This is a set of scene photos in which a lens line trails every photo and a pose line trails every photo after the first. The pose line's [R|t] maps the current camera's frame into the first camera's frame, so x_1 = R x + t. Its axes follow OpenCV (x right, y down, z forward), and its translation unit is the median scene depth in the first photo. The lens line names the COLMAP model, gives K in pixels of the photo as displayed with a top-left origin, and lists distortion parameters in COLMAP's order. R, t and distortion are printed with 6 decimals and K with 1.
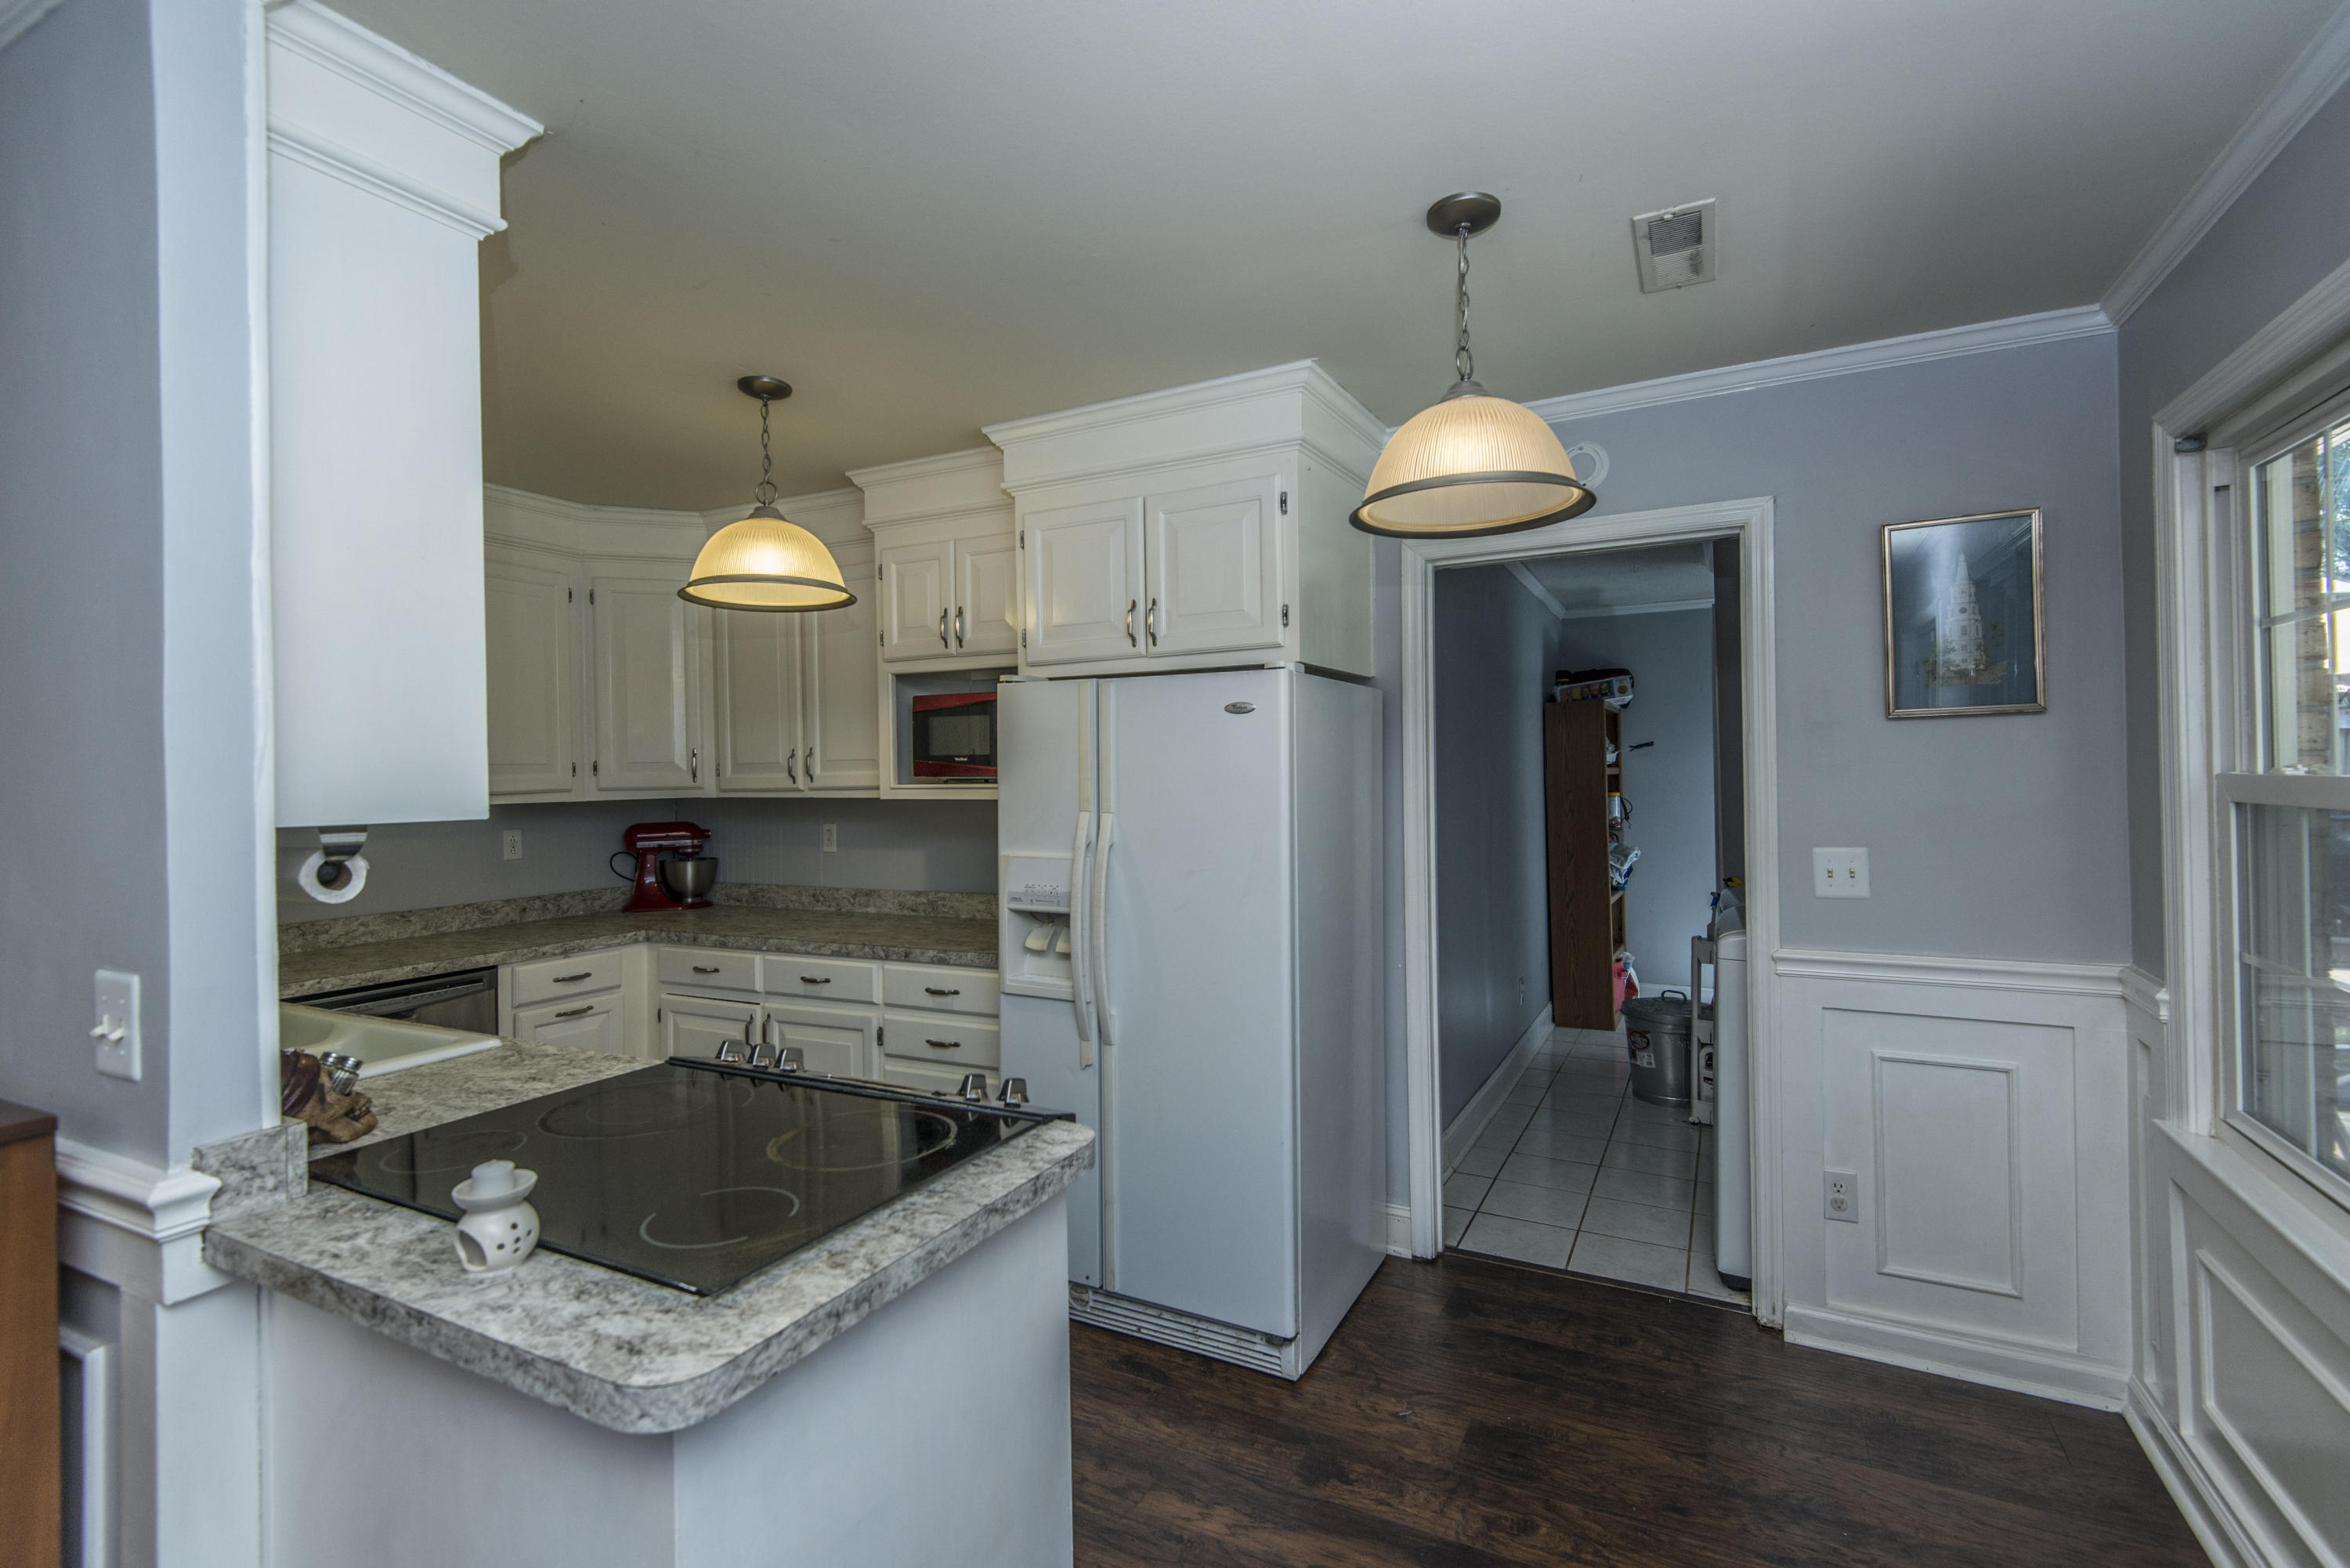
lens RADIAL K [[1074.6, 0, 1169.5], [0, 1074.6, 775.1], [0, 0, 1]] dist [0.019340, -0.007425]
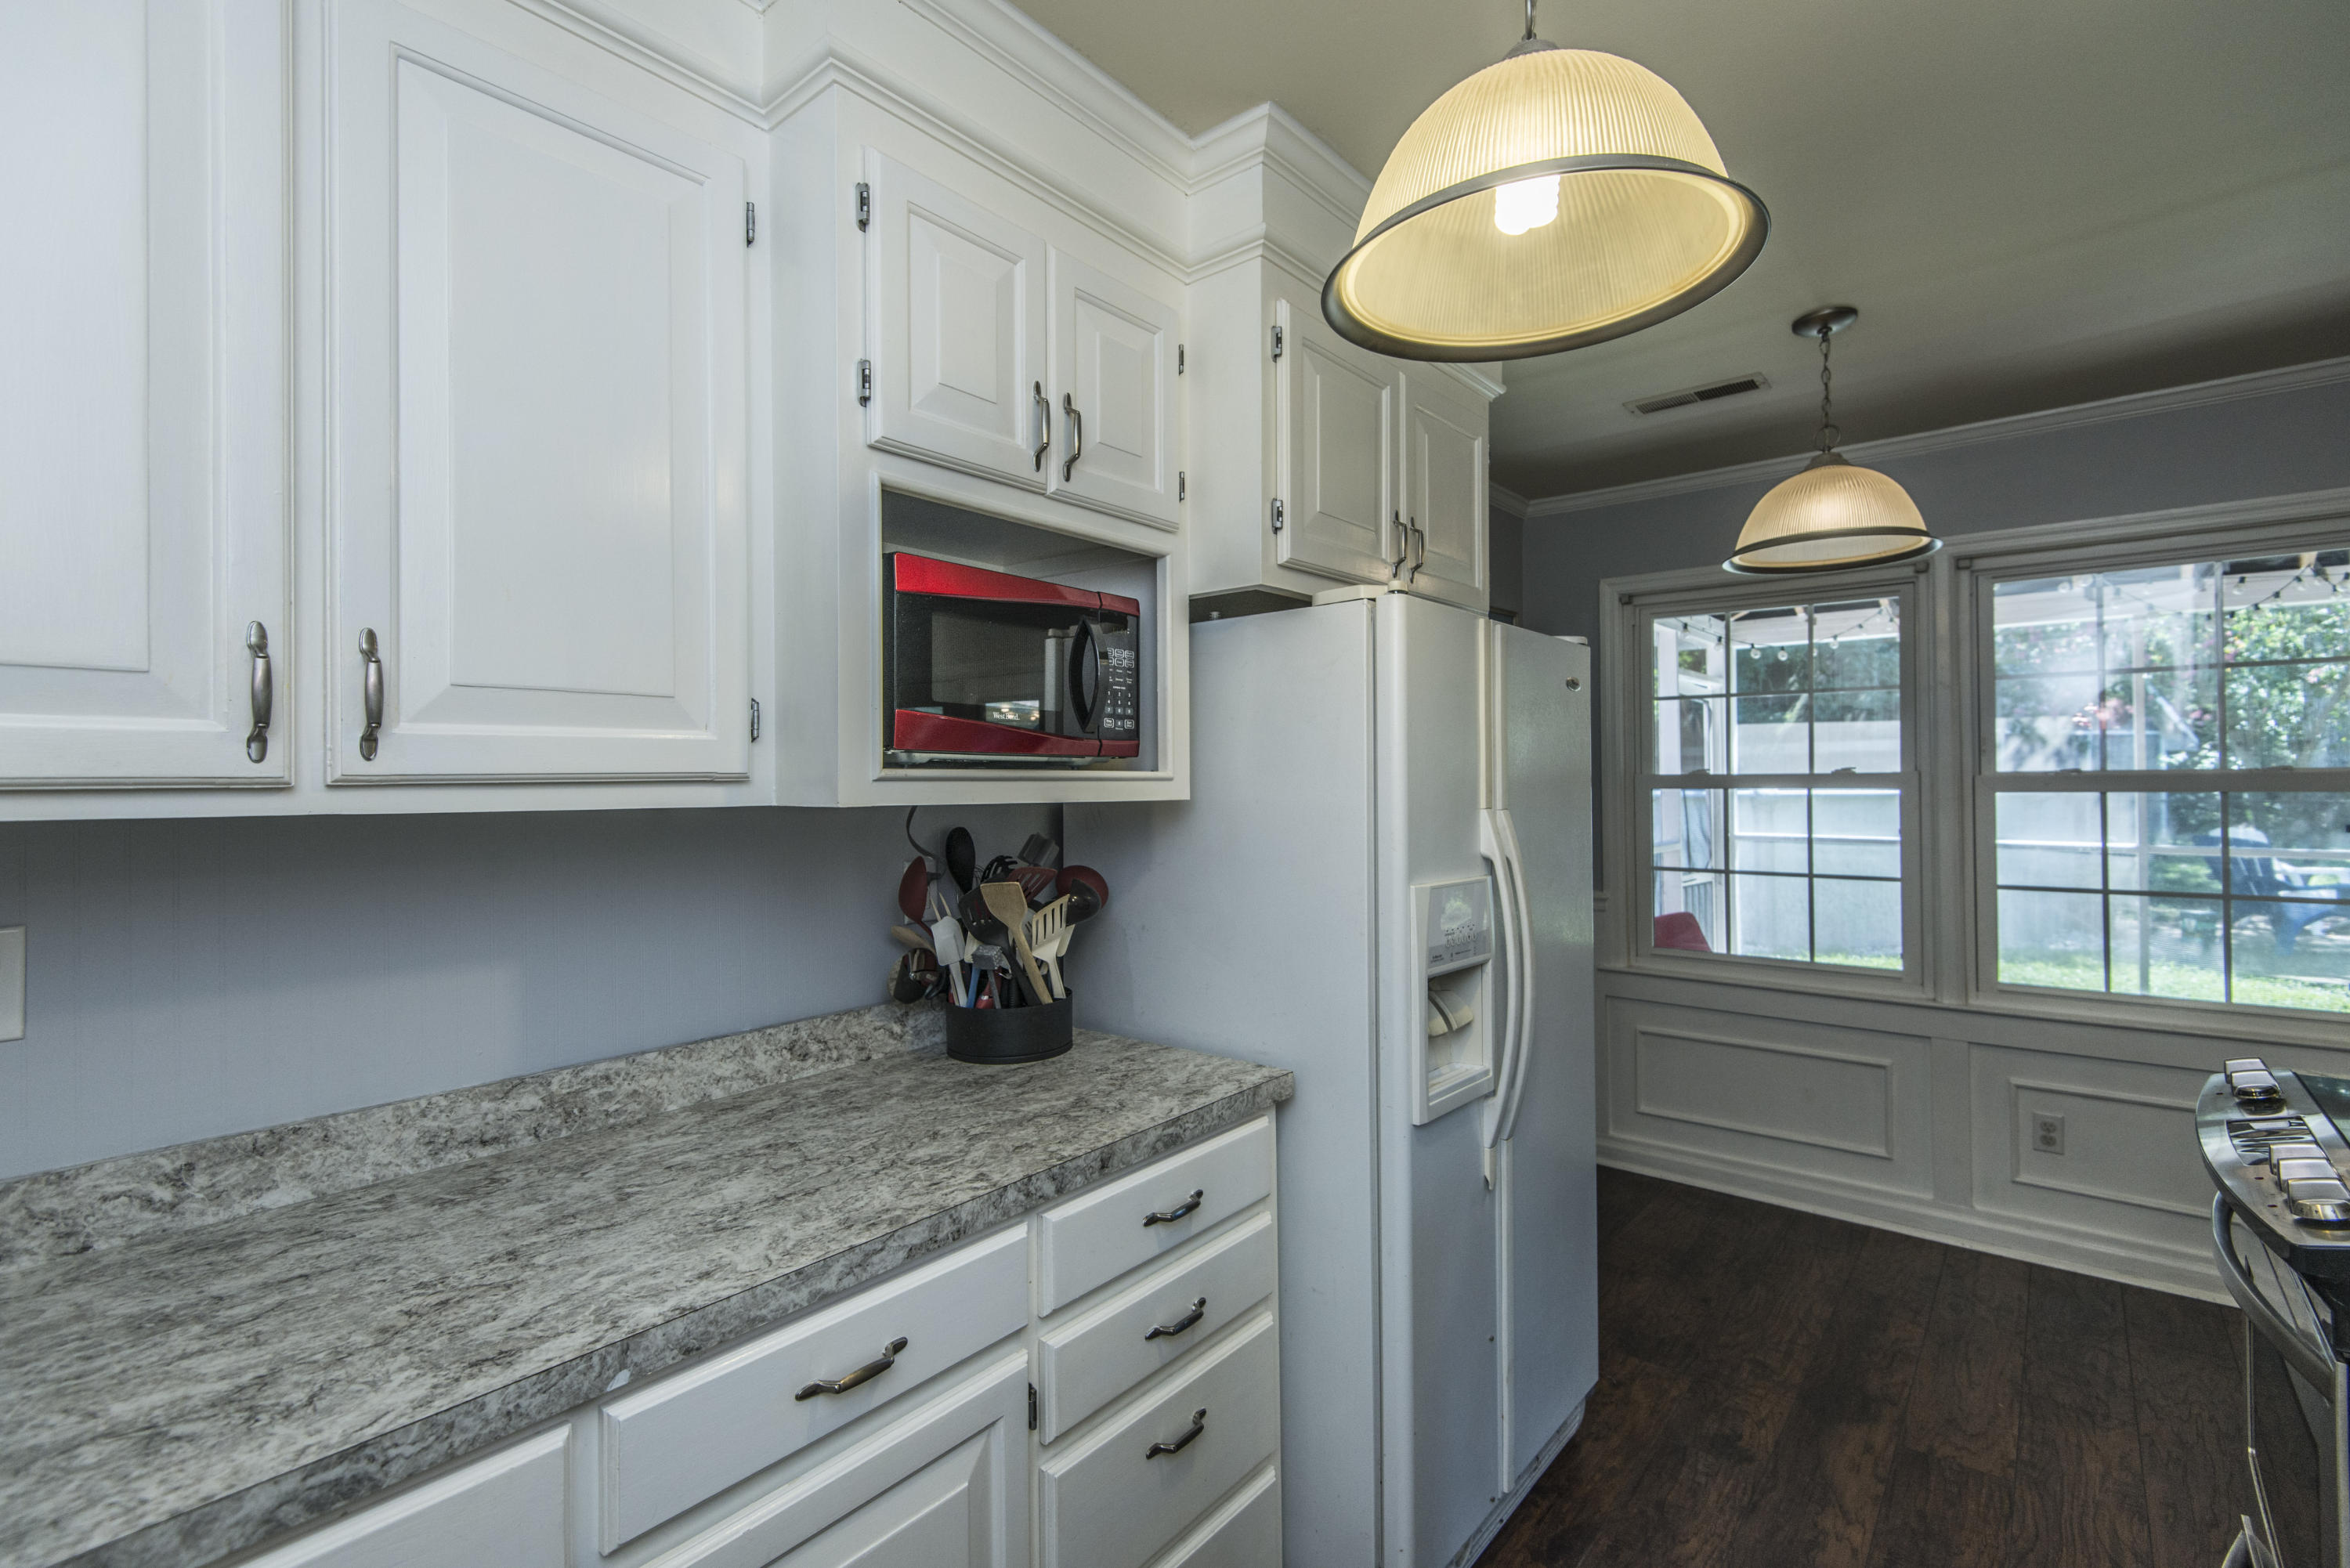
lens RADIAL K [[1074.6, 0, 1183.8], [0, 1074.6, 772.3], [0, 0, 1]] dist [0.019340, -0.007425]
pose [[0.201182, 0.021085, 0.979327, -0.630536], [0.006167, 0.999721, -0.022790, 0.019526], [-0.979535, 0.010624, 0.200996, 0.836164]]
